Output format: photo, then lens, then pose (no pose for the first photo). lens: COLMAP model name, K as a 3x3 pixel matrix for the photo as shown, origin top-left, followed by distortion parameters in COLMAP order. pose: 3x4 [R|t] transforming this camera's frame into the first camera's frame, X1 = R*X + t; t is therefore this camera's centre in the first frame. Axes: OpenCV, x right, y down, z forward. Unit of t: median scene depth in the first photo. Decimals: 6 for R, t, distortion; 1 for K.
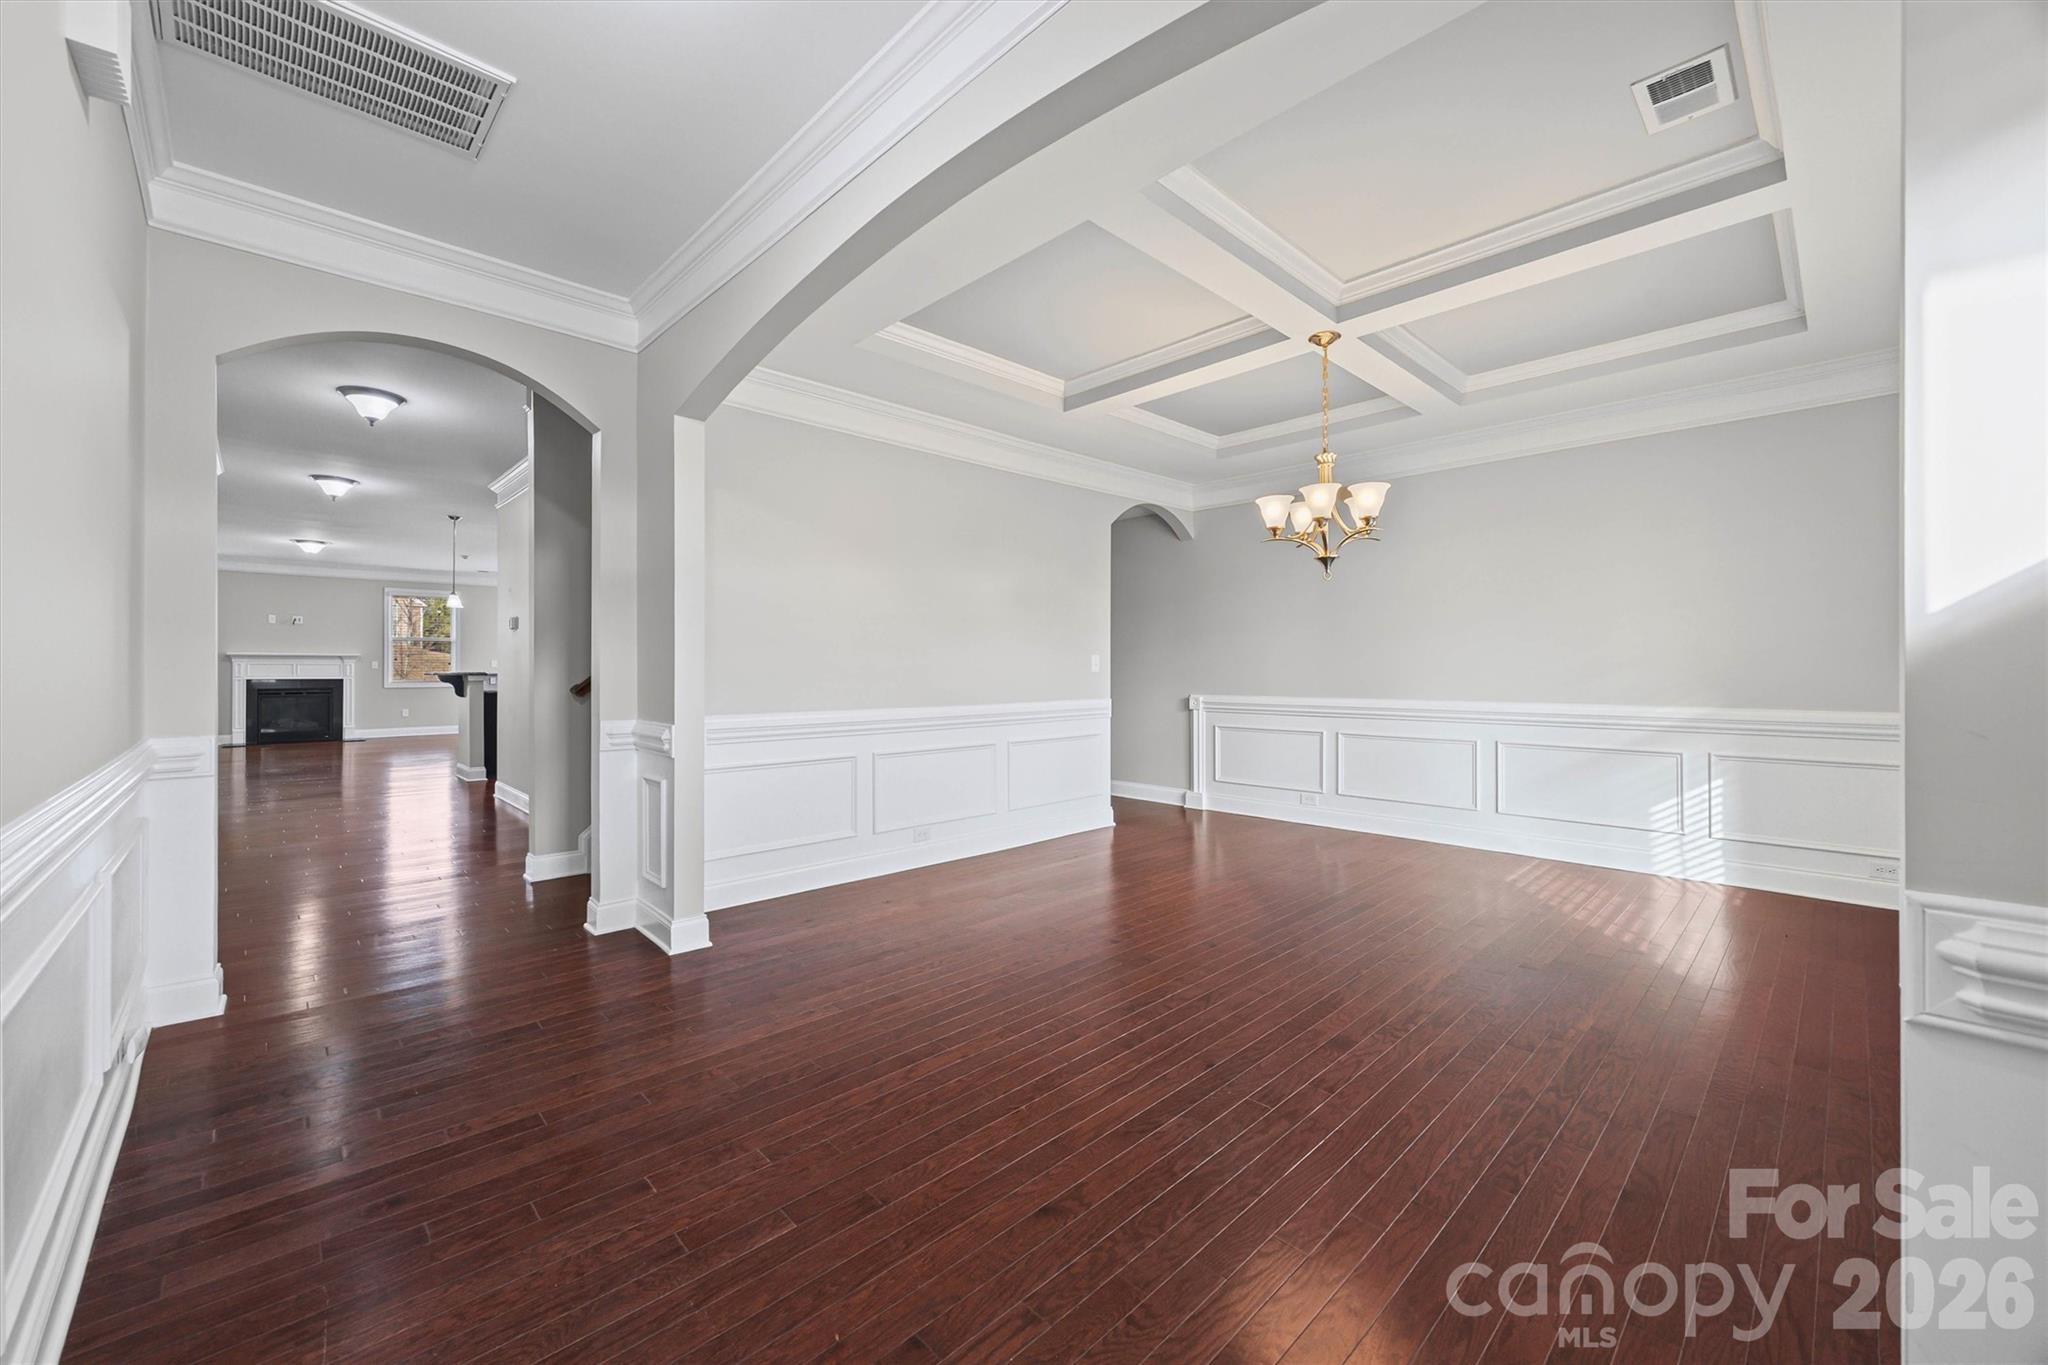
lens RADIAL K [[803.4, 0, 1022.2], [0, 803.4, 671.5], [0, 0, 1]] dist [-0.014733, 0.000006]
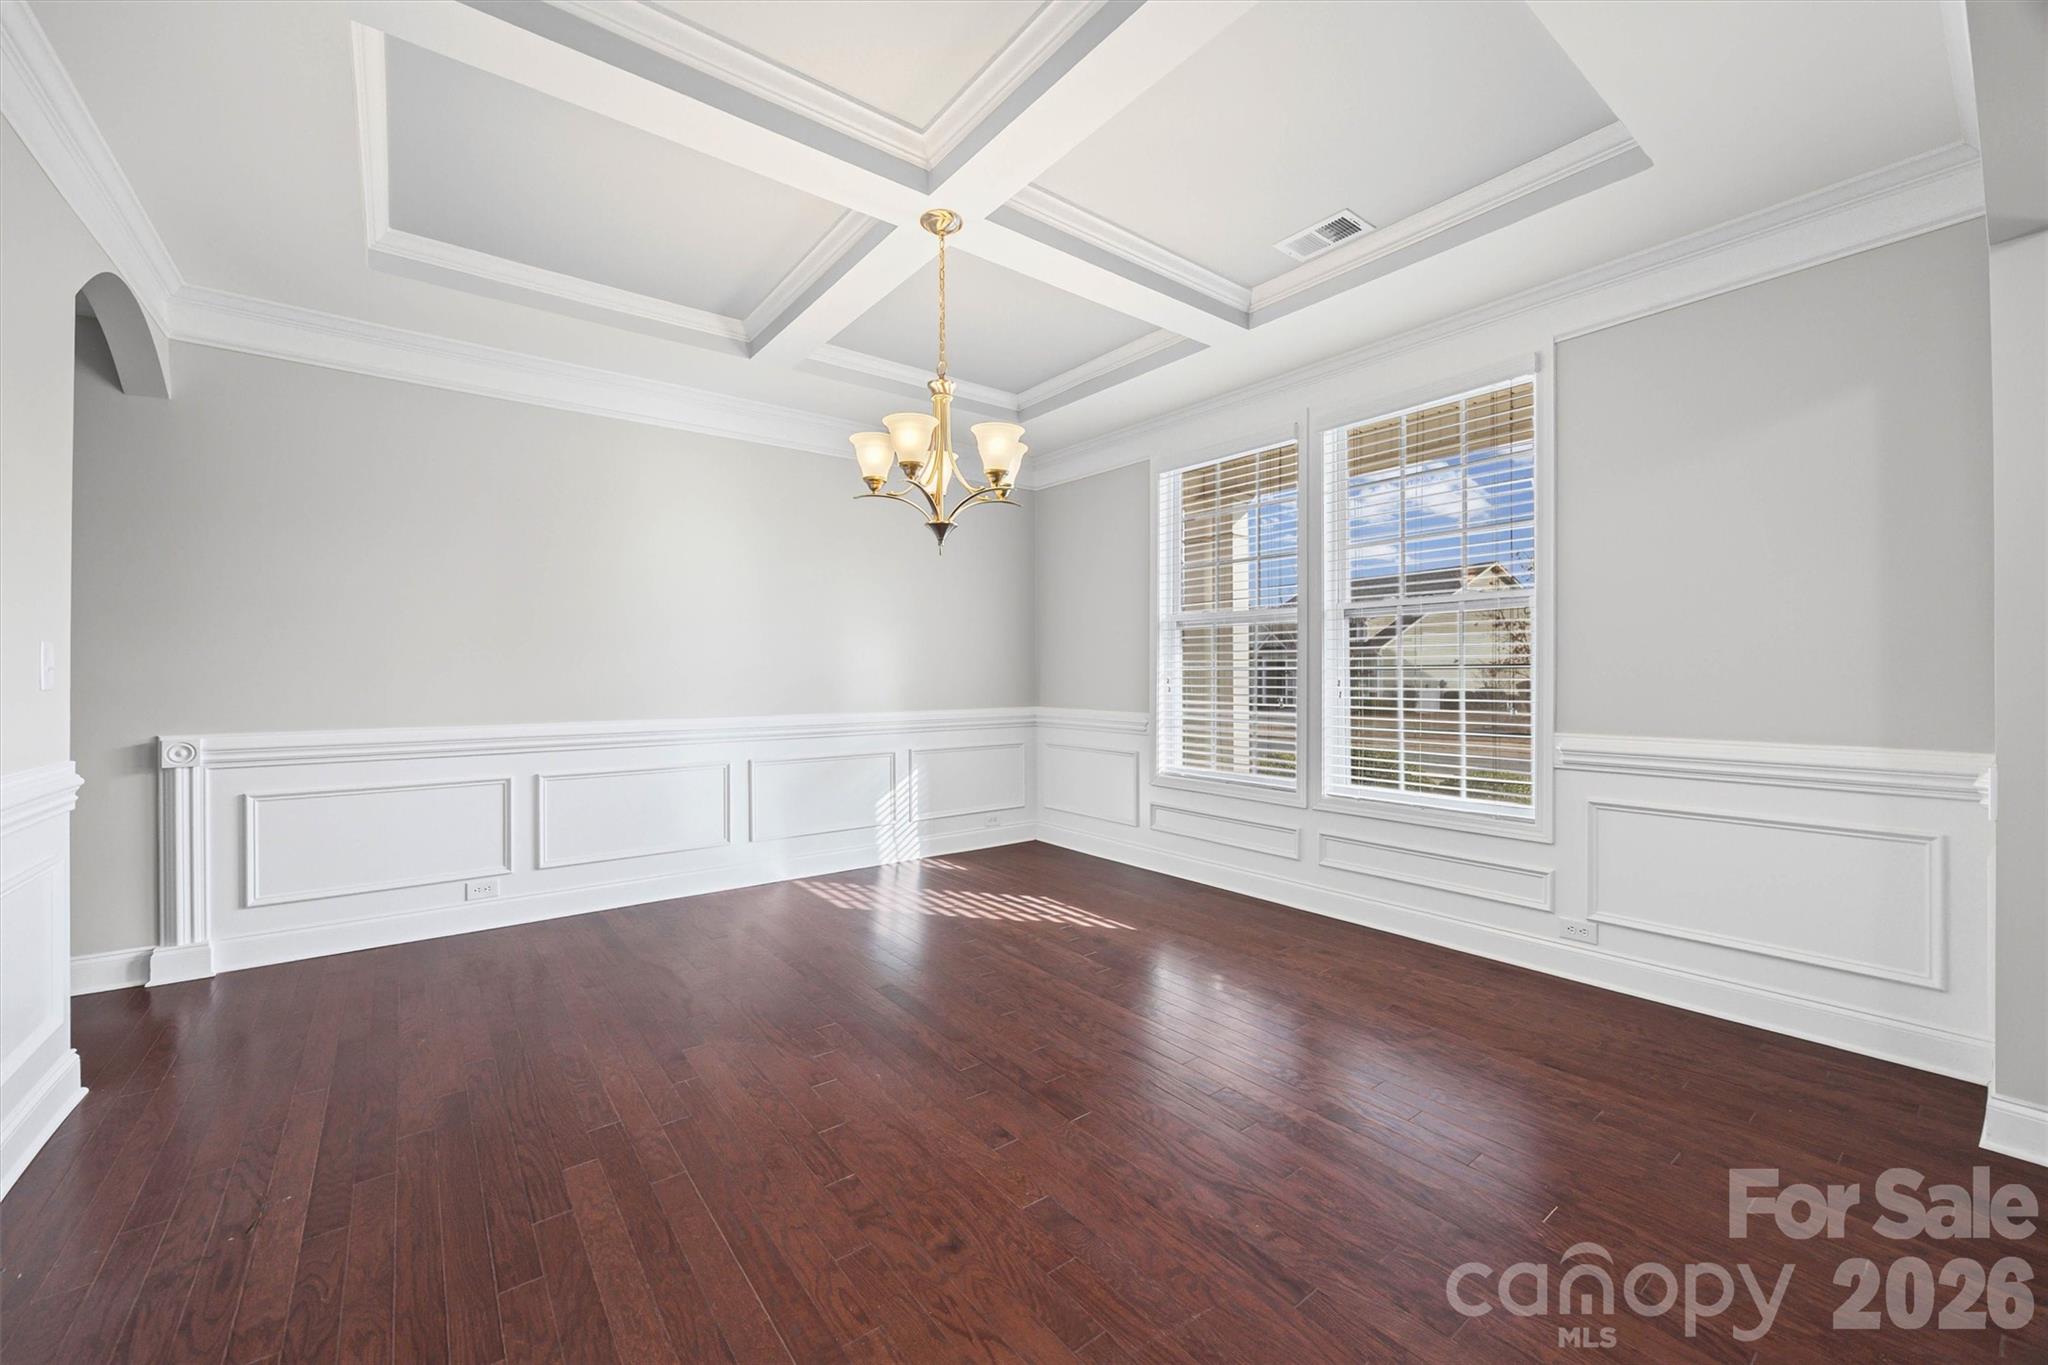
lens RADIAL K [[803.4, 0, 1022.3], [0, 803.4, 677.4], [0, 0, 1]] dist [-0.014733, 0.000006]
pose [[0.109968, -0.006277, 0.993915, -0.201738], [0.005123, 0.999970, 0.005748, -0.005385], [-0.993922, 0.004460, 0.109997, 0.507926]]
